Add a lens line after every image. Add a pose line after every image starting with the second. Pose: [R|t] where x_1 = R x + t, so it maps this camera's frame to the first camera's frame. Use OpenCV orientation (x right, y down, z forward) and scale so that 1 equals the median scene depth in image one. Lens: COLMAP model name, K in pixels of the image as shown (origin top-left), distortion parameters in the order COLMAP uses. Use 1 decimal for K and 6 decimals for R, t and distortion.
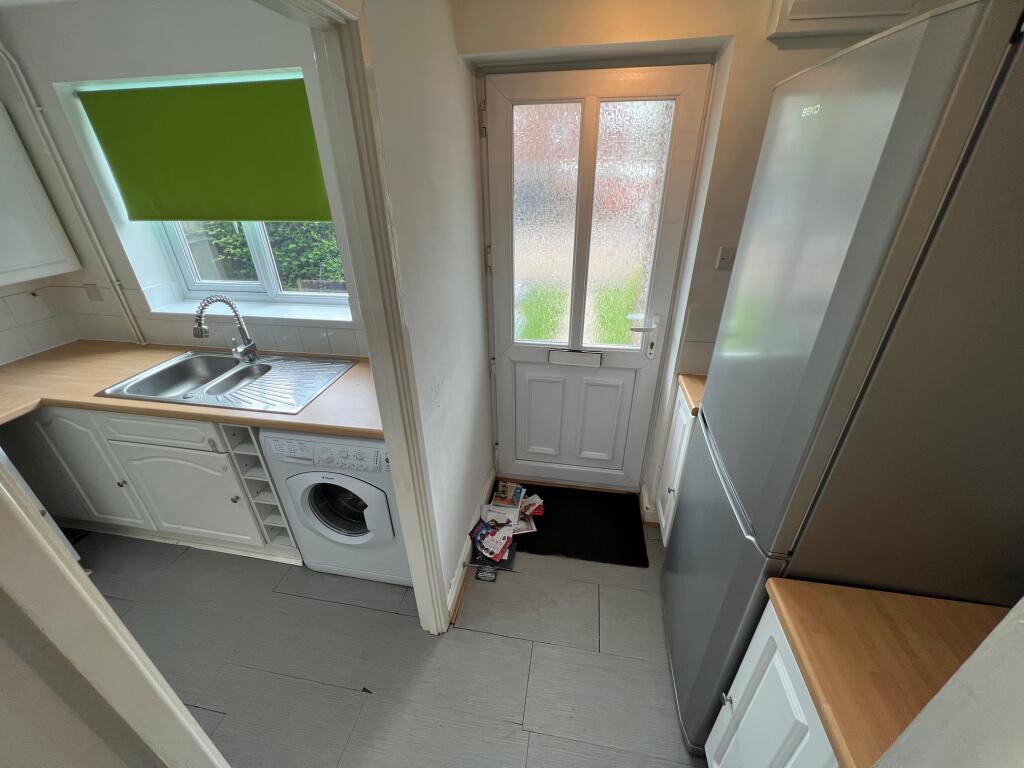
lens RADIAL K [[407.5, 0, 512.0], [0, 407.5, 384.0], [0, 0, 1]] dist [-0.006044, -0.000199]
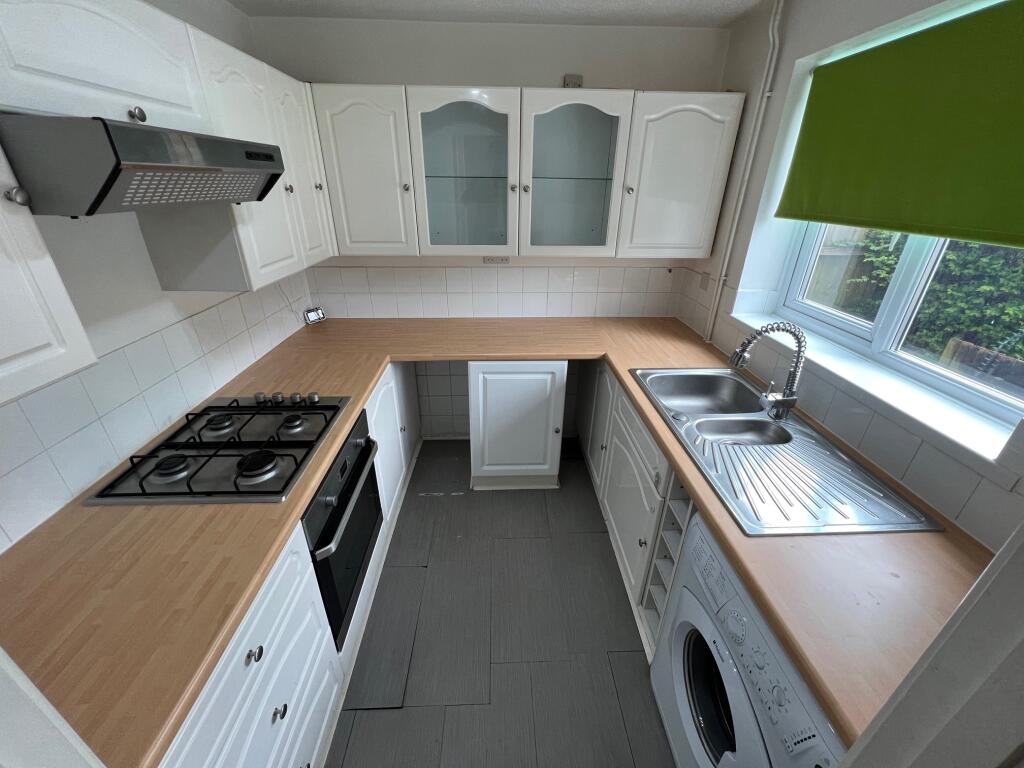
lens RADIAL K [[407.5, 0, 512.0], [0, 407.5, 384.0], [0, 0, 1]] dist [-0.006044, -0.000199]
pose [[0.205735, 0.444247, -0.871962, -0.132622], [-0.468985, 0.826796, 0.310582, -0.107772], [0.858910, 0.345039, 0.378446, 0.298308]]
